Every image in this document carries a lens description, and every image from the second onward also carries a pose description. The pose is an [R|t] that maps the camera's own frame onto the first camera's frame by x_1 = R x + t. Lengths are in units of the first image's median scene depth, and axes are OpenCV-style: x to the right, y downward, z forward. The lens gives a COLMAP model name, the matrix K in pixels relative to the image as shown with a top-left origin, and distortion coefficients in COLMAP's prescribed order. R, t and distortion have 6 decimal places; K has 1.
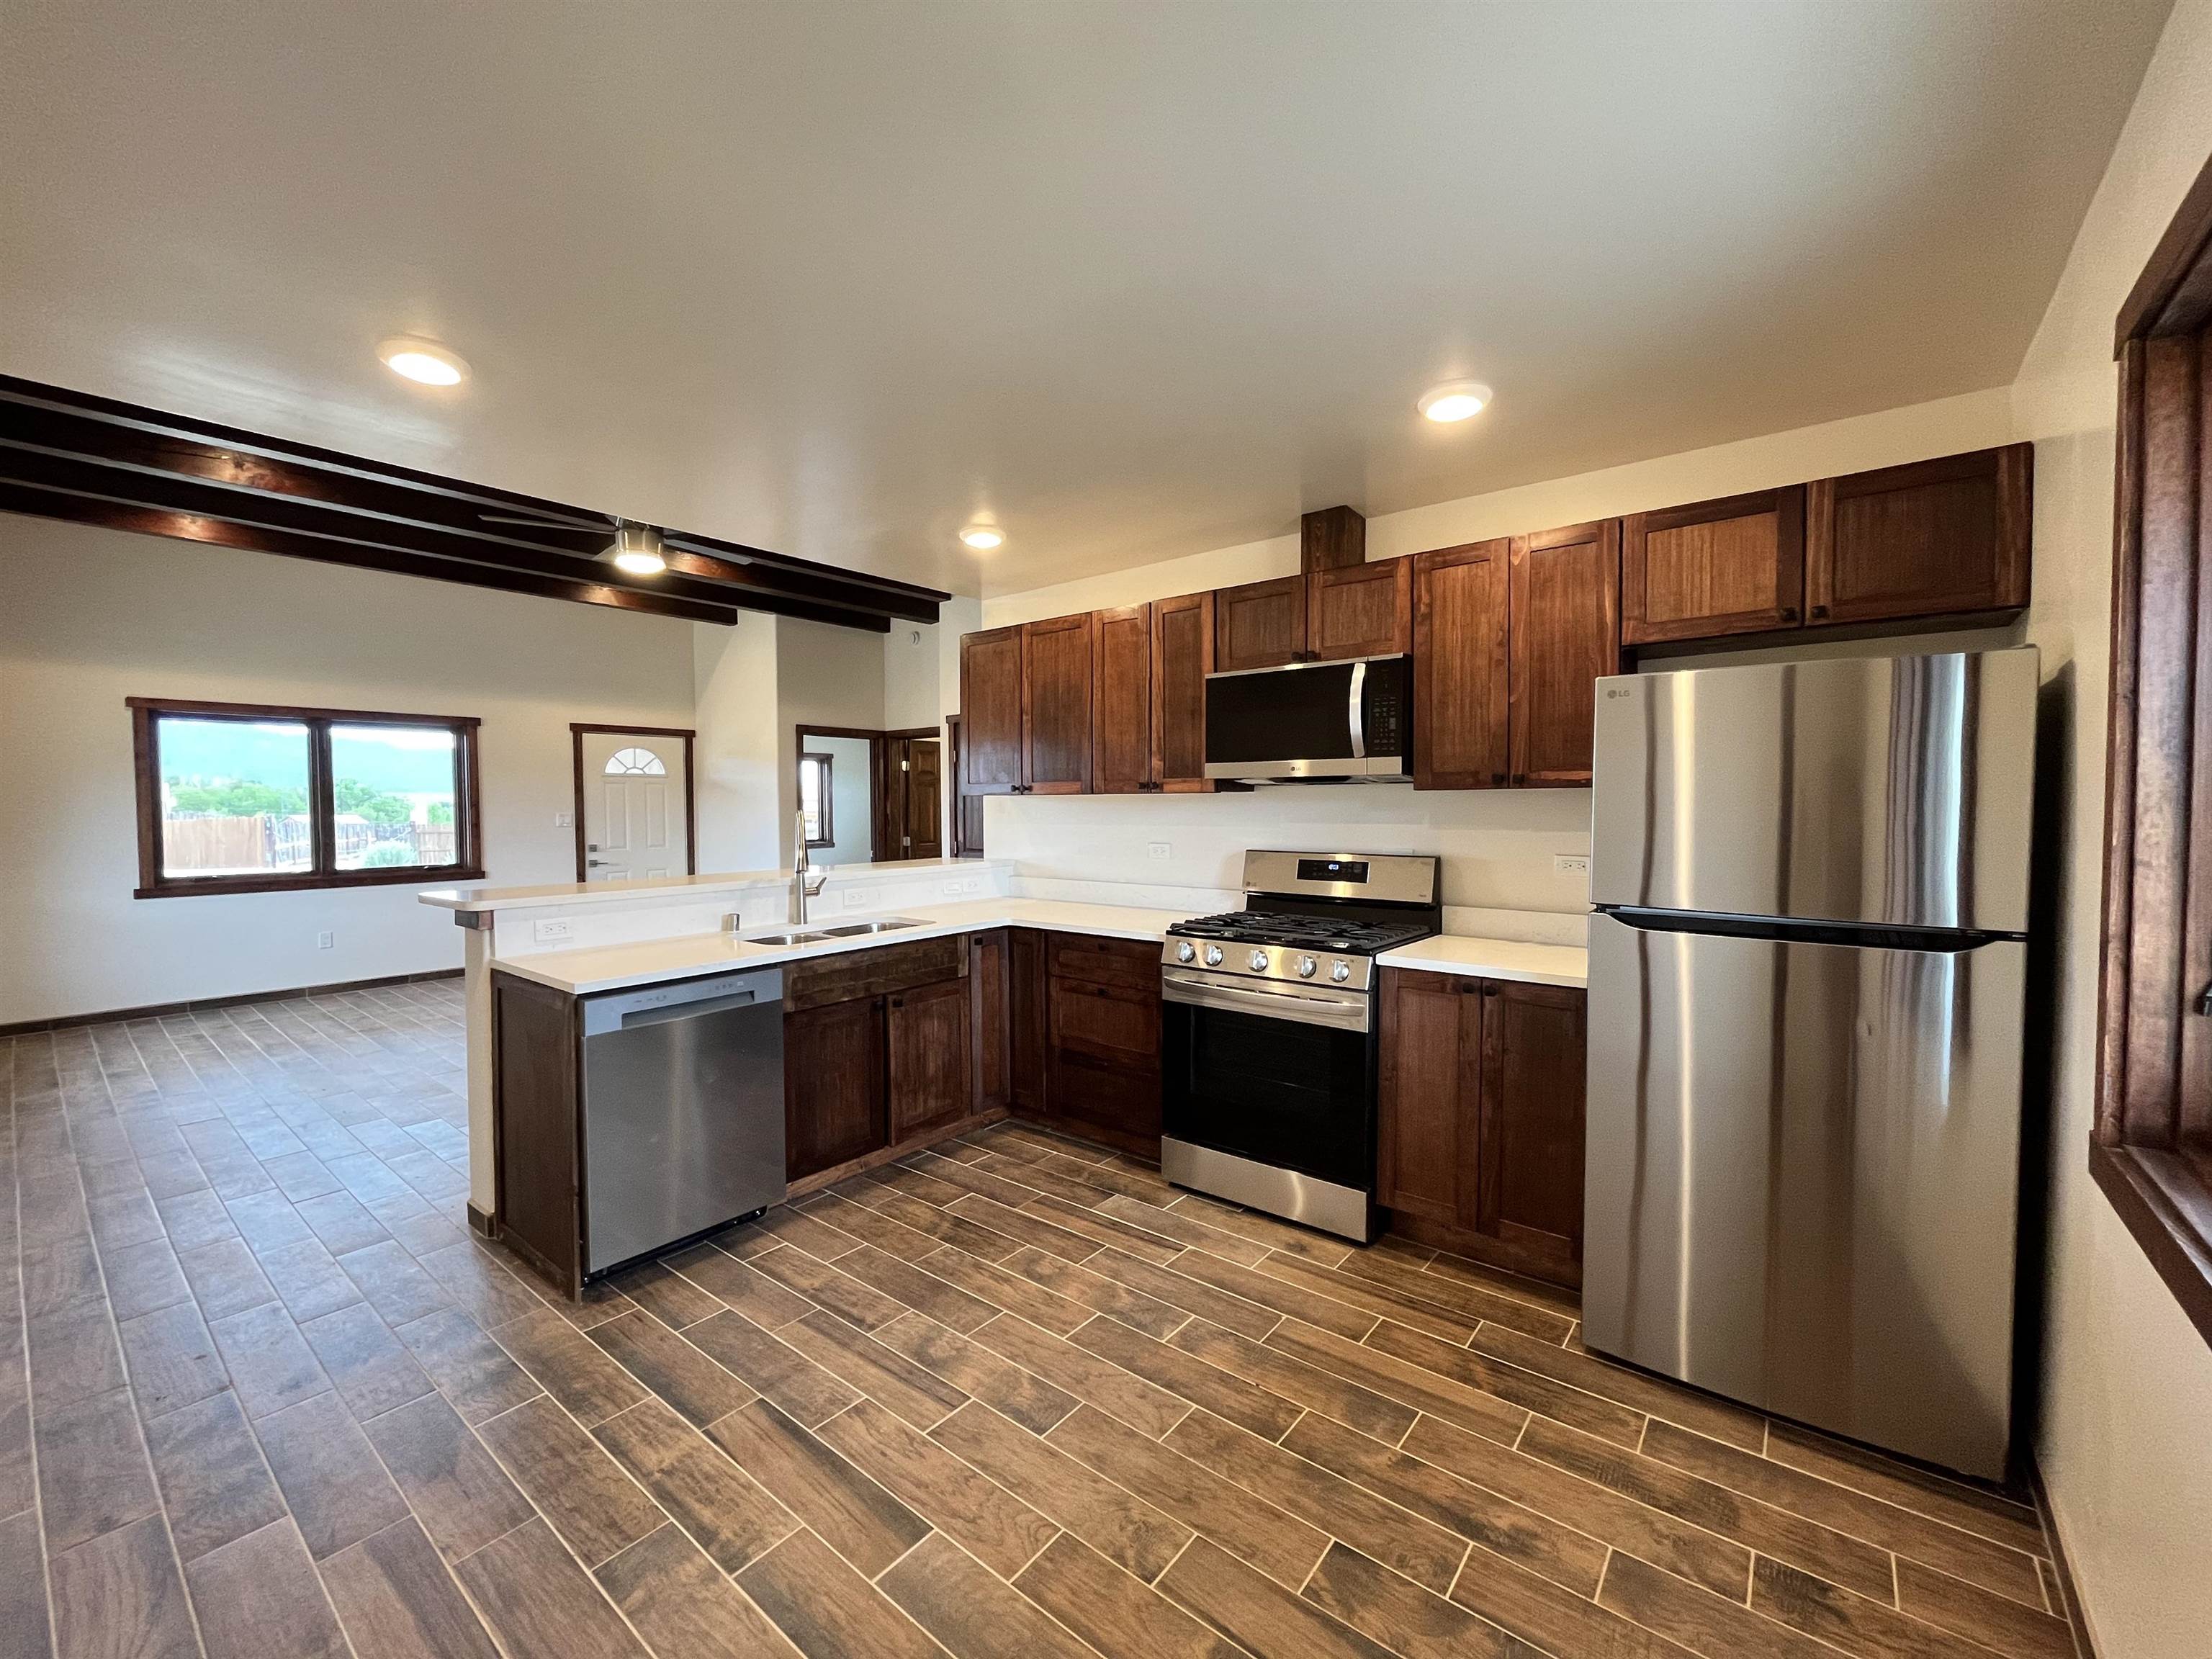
lens RADIAL K [[896.2, 0, 1101.4], [0, 896.2, 832.7], [0, 0, 1]] dist [-0.000460, -0.000371]
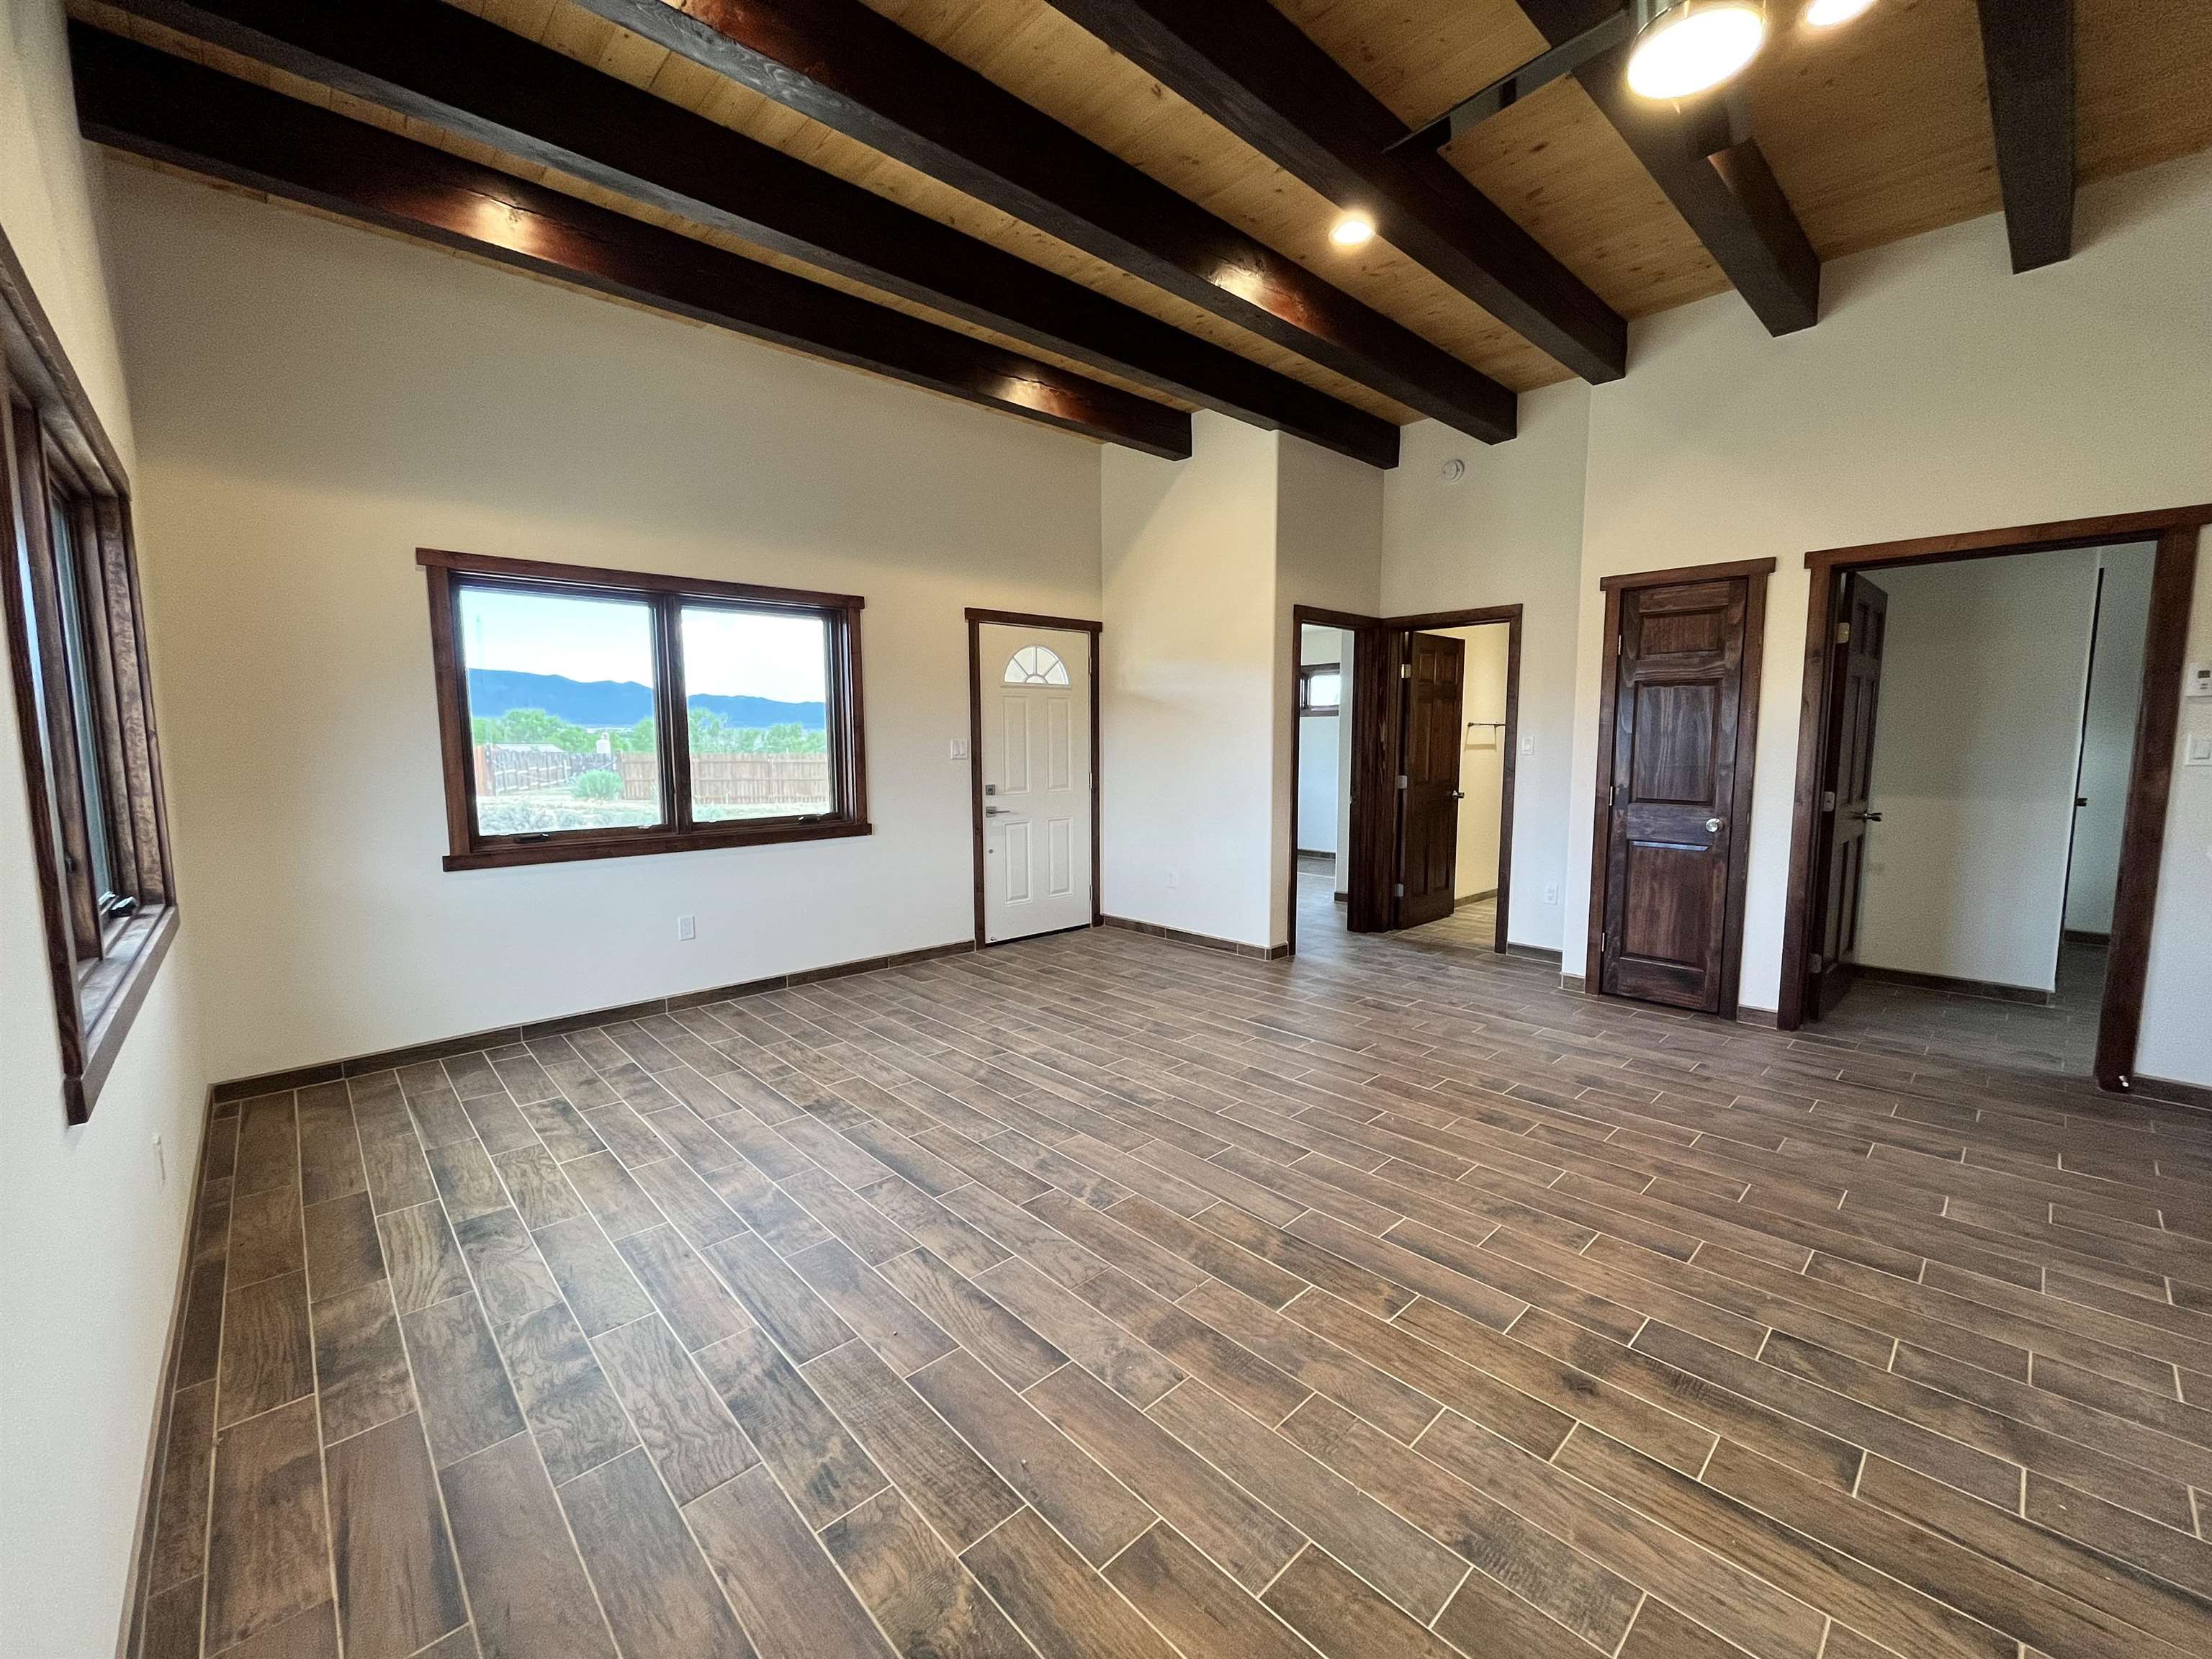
lens RADIAL K [[913.9, 0, 1106.0], [0, 913.9, 829.5], [0, 0, 1]] dist [0.012797, -0.000023]
pose [[0.991505, 0.014476, -0.129257, -0.388406], [-0.005076, 0.997337, 0.072758, -0.004355], [0.129966, -0.071484, 0.988938, 0.305044]]
